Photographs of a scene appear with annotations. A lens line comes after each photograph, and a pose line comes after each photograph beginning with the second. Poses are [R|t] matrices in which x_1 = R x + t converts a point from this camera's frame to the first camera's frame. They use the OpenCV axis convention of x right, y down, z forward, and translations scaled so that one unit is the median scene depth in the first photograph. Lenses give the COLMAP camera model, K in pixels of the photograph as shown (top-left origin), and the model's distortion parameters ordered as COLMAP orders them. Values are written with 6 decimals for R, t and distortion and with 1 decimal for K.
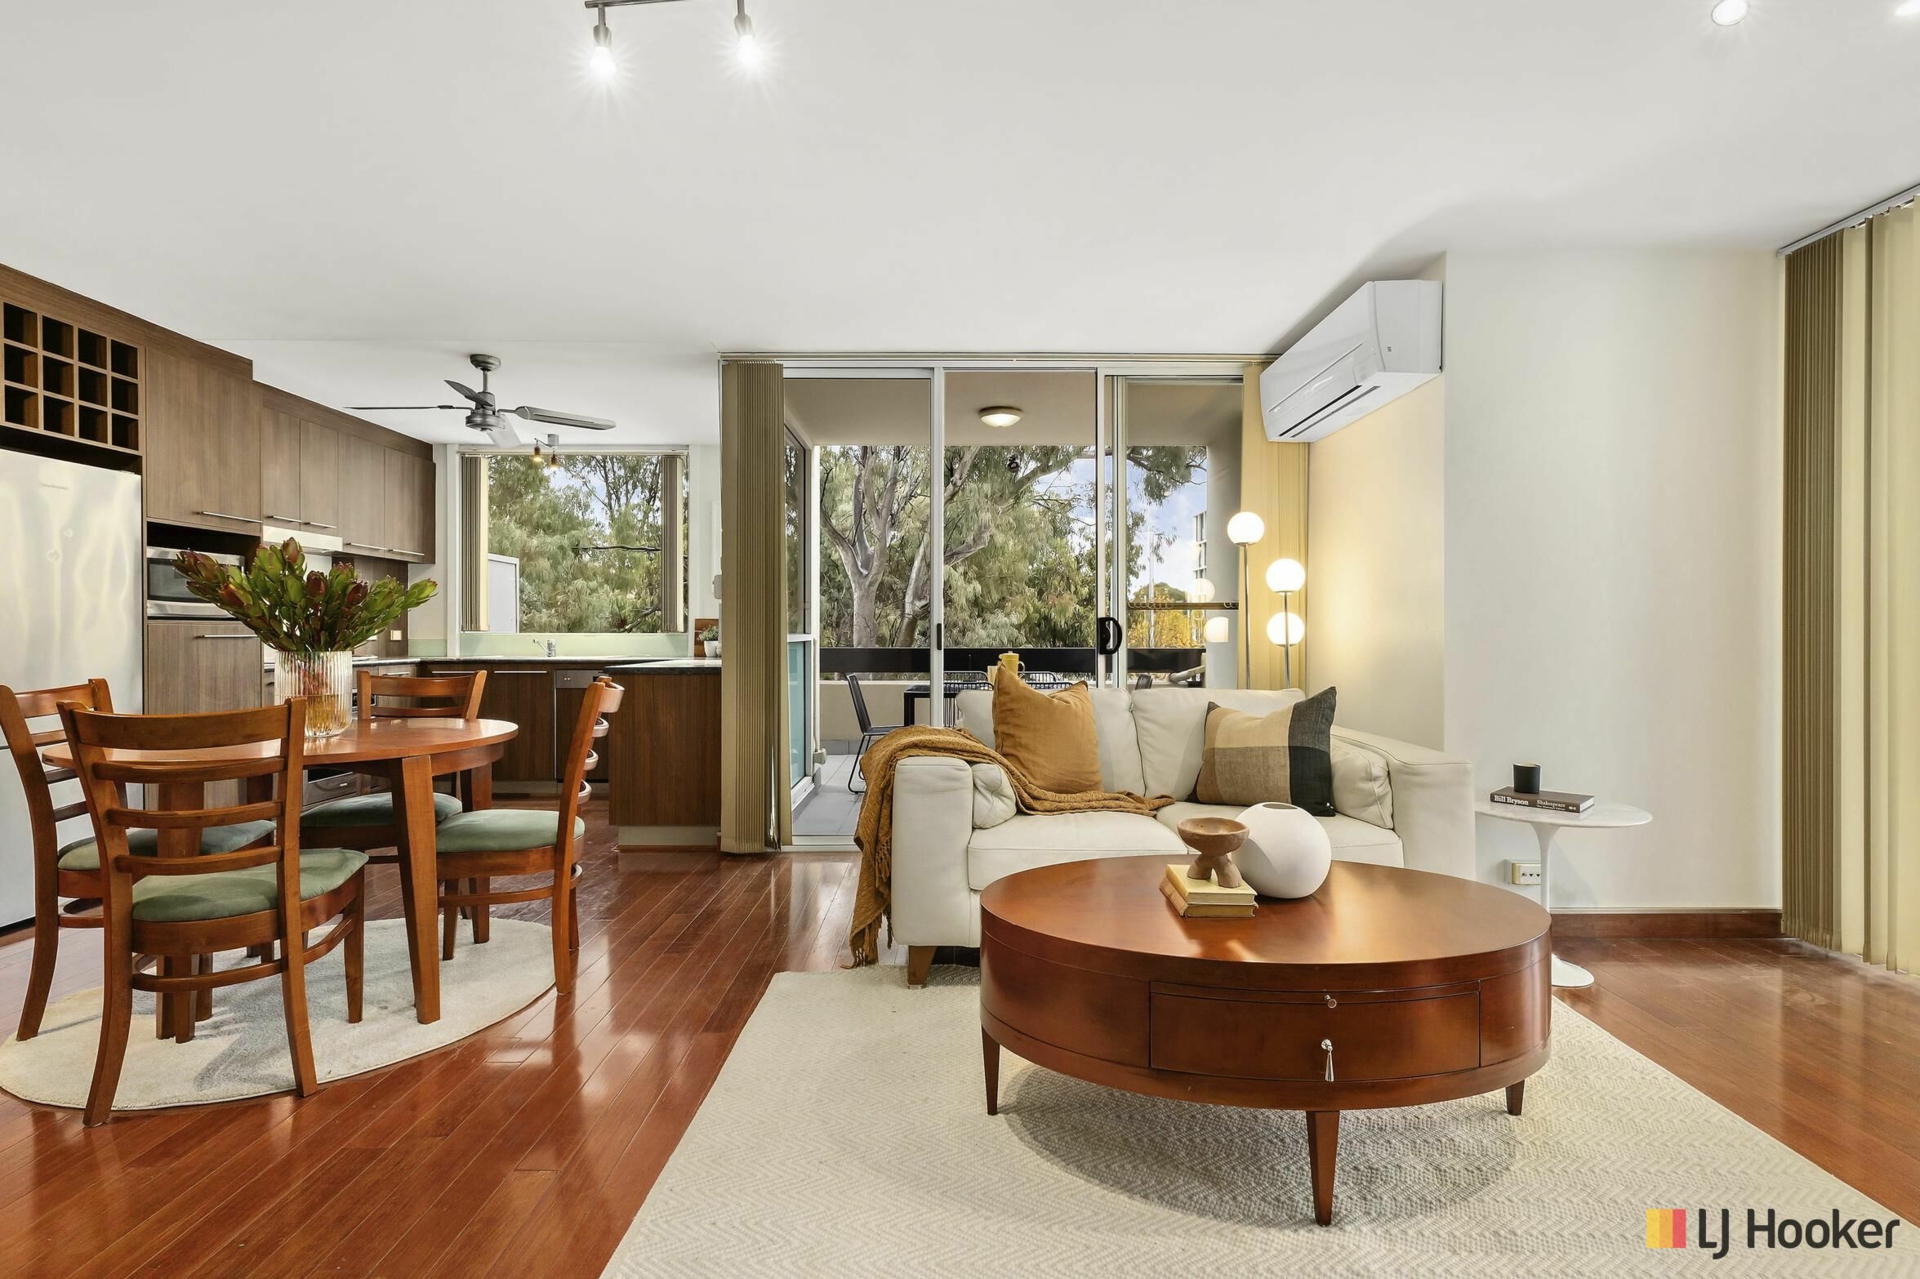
lens RADIAL K [[869.3, 0, 969.7], [0, 869.3, 633.9], [0, 0, 1]] dist [0.000925, 0.000060]
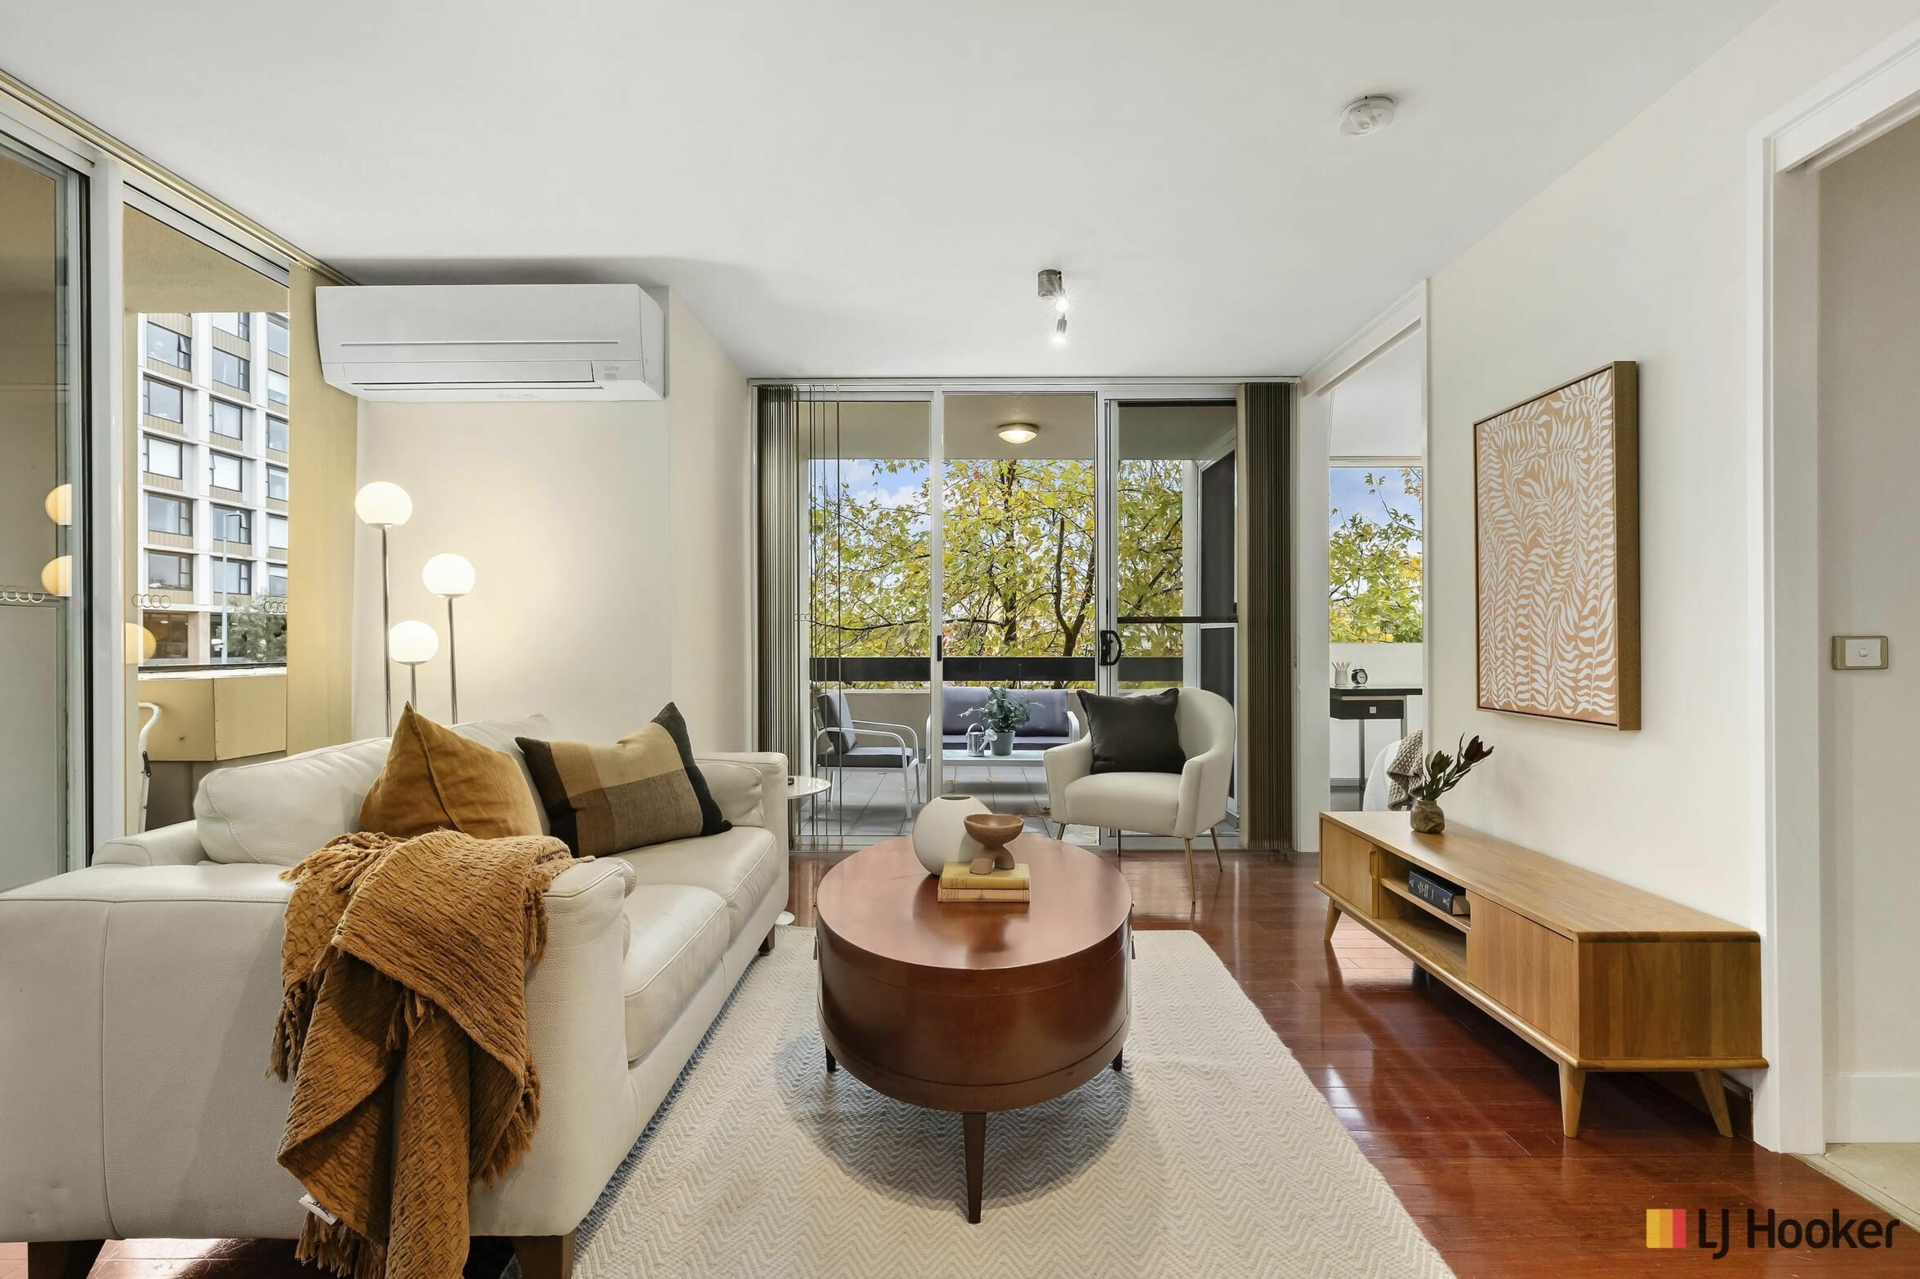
lens RADIAL K [[875.9, 0, 960.0], [0, 875.9, 639.5], [0, 0, 1]] dist [0.005203, 0.000420]
pose [[0.019478, 0.002138, 0.999808, -0.451666], [0.006396, 0.999977, -0.002263, -0.003885], [-0.999790, 0.006439, 0.019463, 0.547442]]
